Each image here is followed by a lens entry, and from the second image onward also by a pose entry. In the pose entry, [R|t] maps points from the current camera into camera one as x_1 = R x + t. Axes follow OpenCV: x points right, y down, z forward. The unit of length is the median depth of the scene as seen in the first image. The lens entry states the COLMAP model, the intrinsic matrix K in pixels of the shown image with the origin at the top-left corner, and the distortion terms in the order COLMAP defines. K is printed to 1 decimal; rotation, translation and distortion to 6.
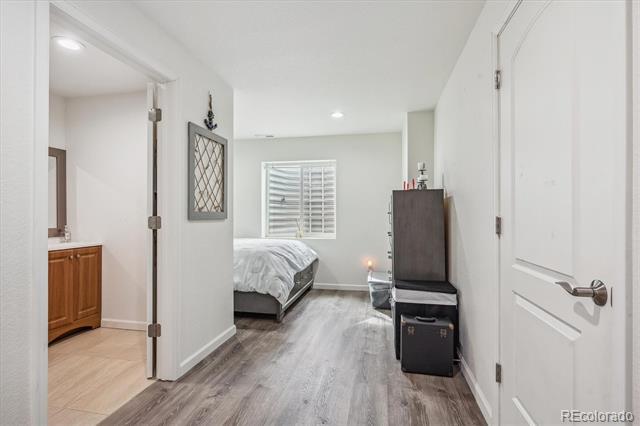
lens RADIAL K [[323.1, 0, 318.8], [0, 323.1, 213.8], [0, 0, 1]] dist [0.005167, 0.000861]
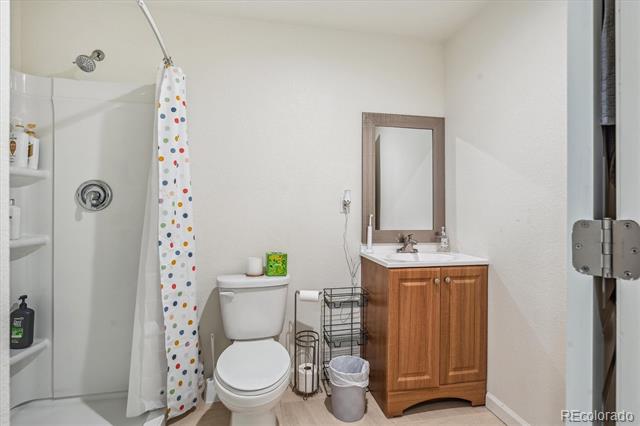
lens RADIAL K [[323.1, 0, 318.7], [0, 323.1, 210.4], [0, 0, 1]] dist [0.005167, 0.000861]
pose [[0.389603, 0.003894, -0.920975, -0.276947], [-0.002591, 0.999992, 0.003133, -0.000483], [0.920979, 0.001166, 0.389610, 0.535330]]
